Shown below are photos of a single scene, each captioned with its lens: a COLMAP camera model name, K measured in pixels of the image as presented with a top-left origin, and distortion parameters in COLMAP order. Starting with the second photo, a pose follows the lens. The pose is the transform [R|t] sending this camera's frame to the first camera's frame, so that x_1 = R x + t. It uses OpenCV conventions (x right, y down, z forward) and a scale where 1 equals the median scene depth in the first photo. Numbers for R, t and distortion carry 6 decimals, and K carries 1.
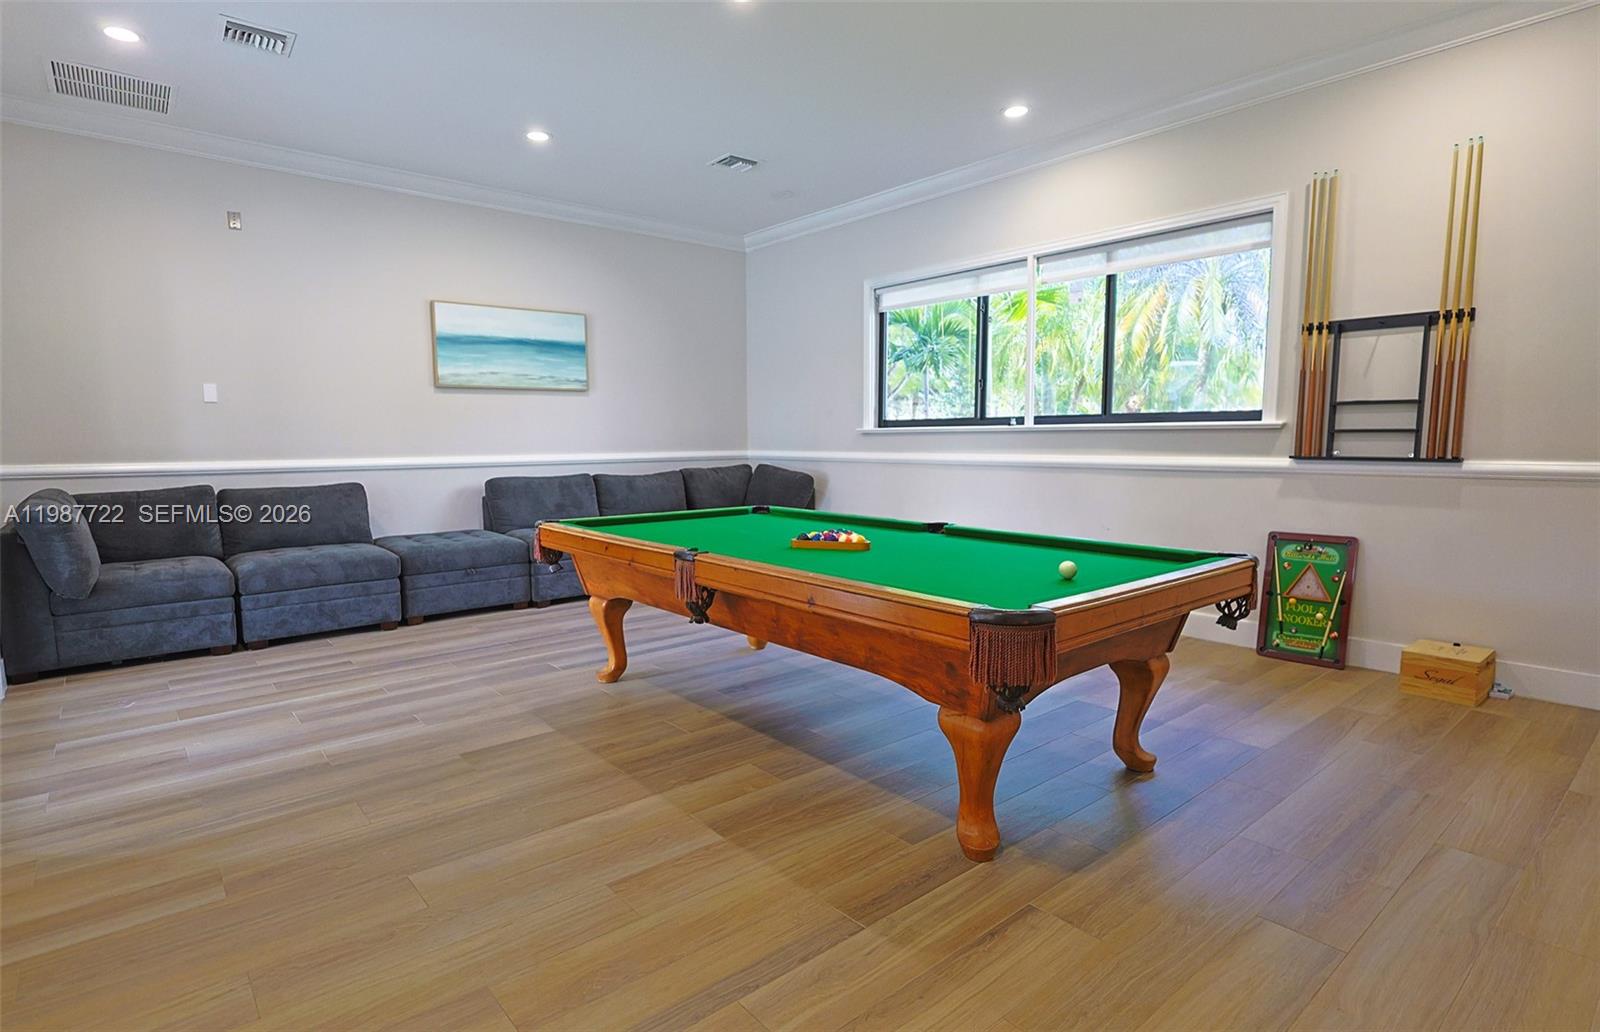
lens RADIAL K [[839.4, 0, 798.2], [0, 839.4, 531.9], [0, 0, 1]] dist [-0.014570, -0.001001]
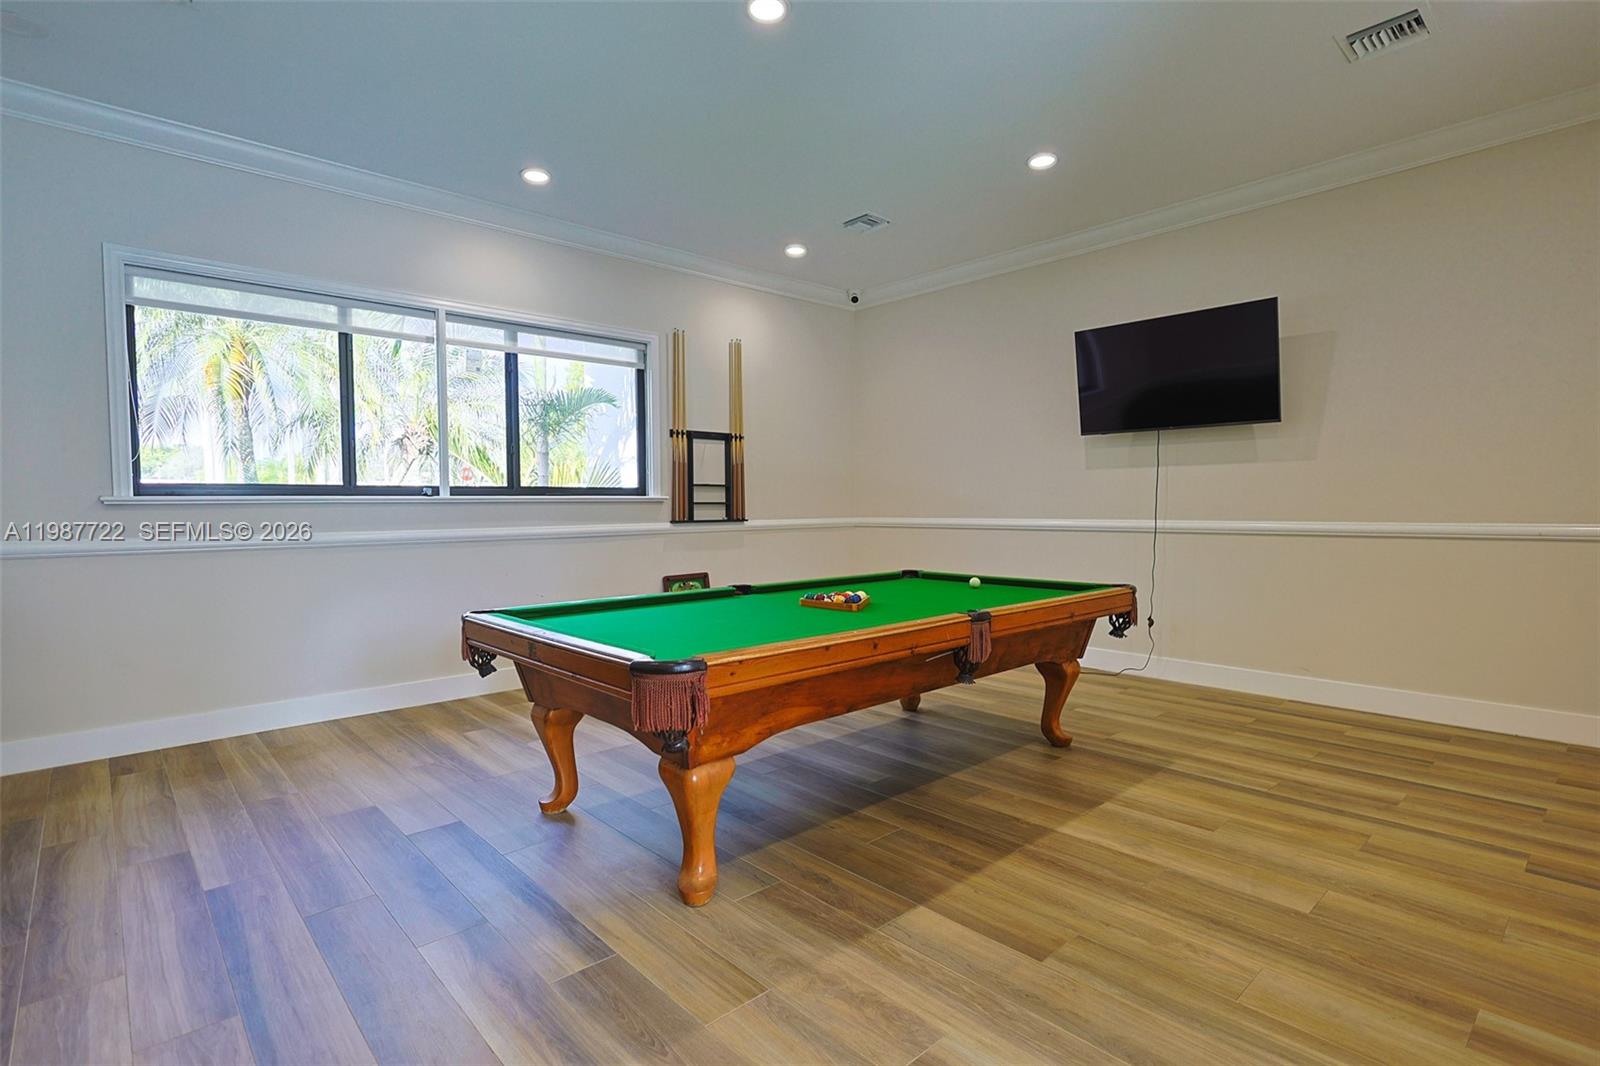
lens RADIAL K [[768.7, 0, 815.4], [0, 768.7, 537.4], [0, 0, 1]] dist [0.000015, 0.000352]
pose [[-0.053755, -0.037057, 0.997866, -0.818149], [0.121956, 0.991586, 0.043393, -0.103657], [-0.991079, 0.124029, -0.048784, 0.947939]]
